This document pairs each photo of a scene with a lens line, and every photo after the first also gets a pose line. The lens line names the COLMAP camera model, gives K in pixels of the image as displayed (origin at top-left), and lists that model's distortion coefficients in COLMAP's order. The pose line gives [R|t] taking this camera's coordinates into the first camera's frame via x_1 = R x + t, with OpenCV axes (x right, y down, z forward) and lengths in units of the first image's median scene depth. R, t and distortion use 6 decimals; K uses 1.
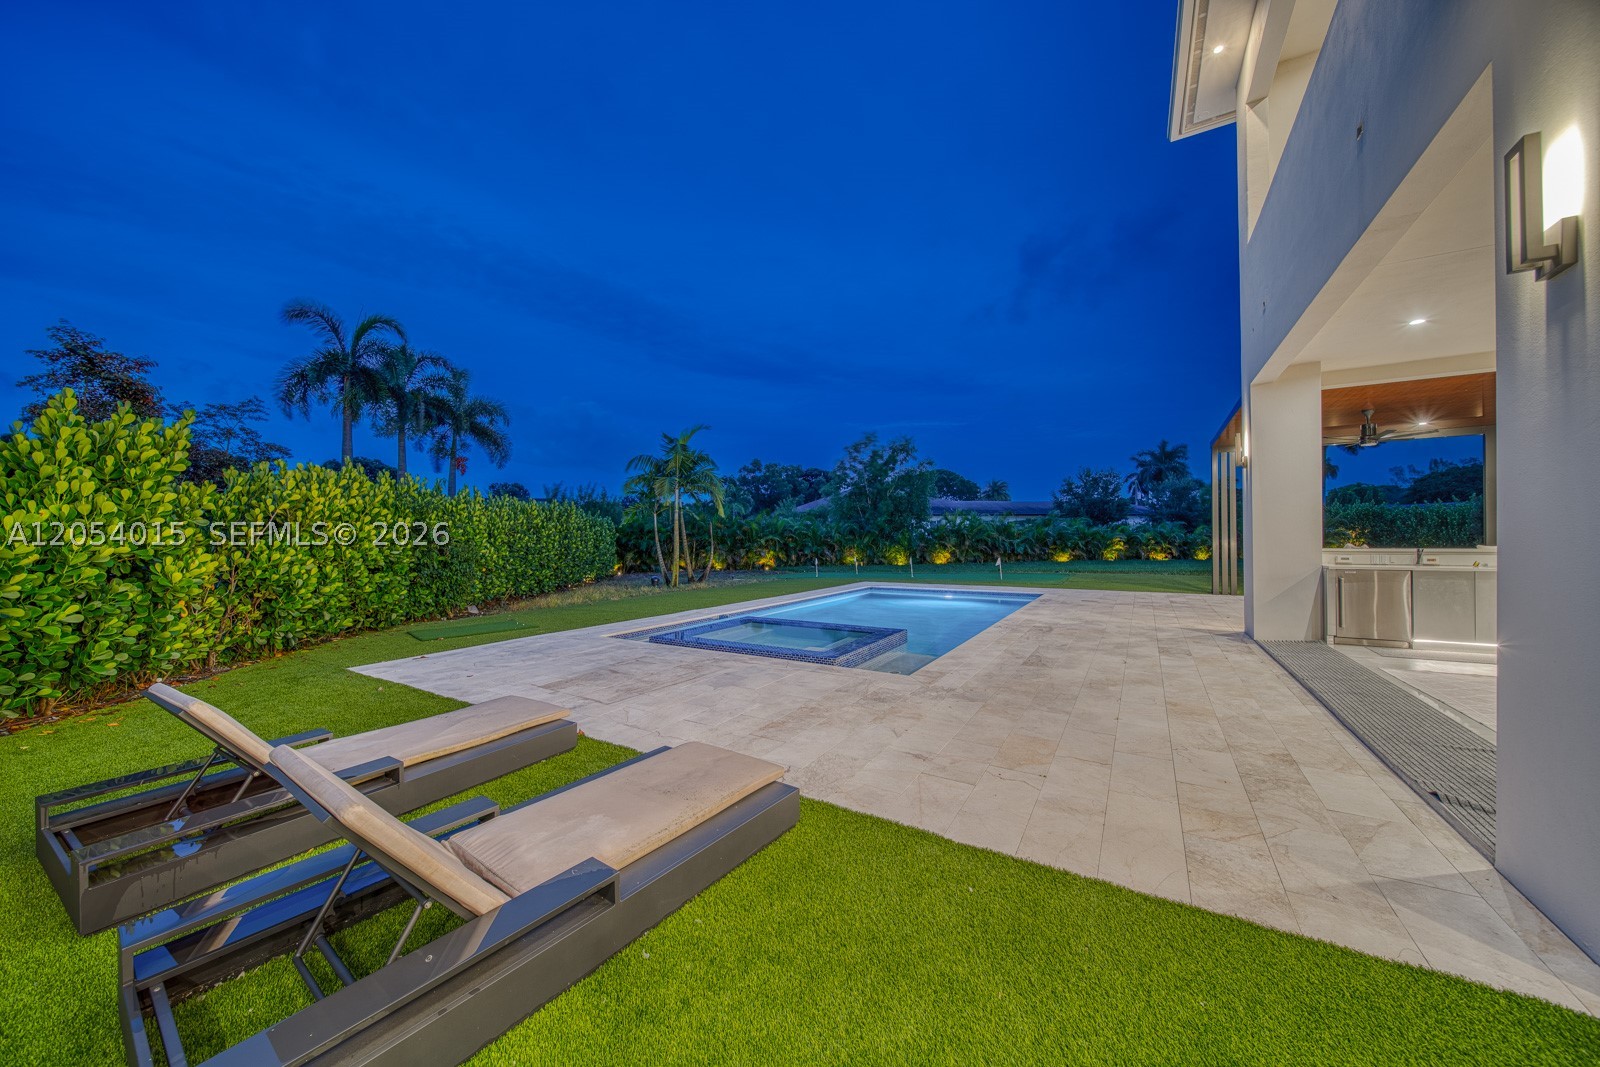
lens RADIAL K [[558.9, 0, 791.9], [0, 558.9, 536.4], [0, 0, 1]] dist [-0.002087, -0.000287]
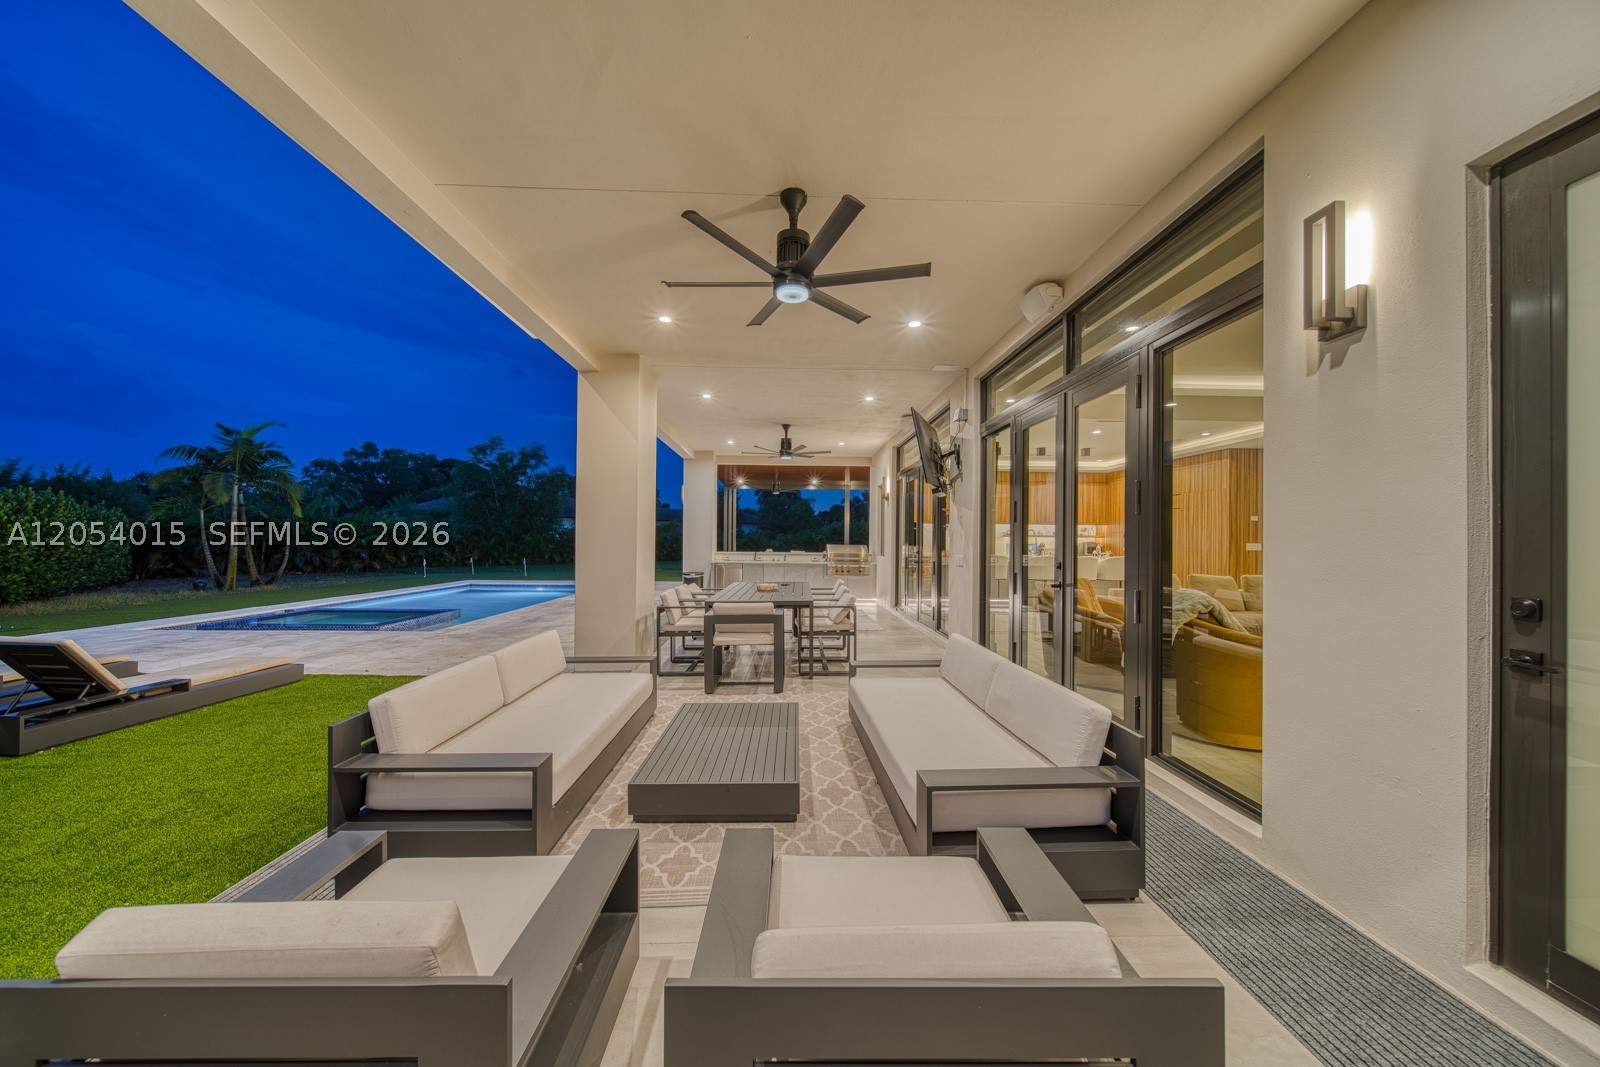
lens RADIAL K [[558.9, 0, 791.9], [0, 558.9, 536.4], [0, 0, 1]] dist [-0.002087, -0.000287]
pose [[0.837214, 0.018646, 0.546558, 0.060397], [-0.017369, 0.999821, -0.007503, -0.007642], [-0.546600, -0.003211, 0.837388, -0.270478]]
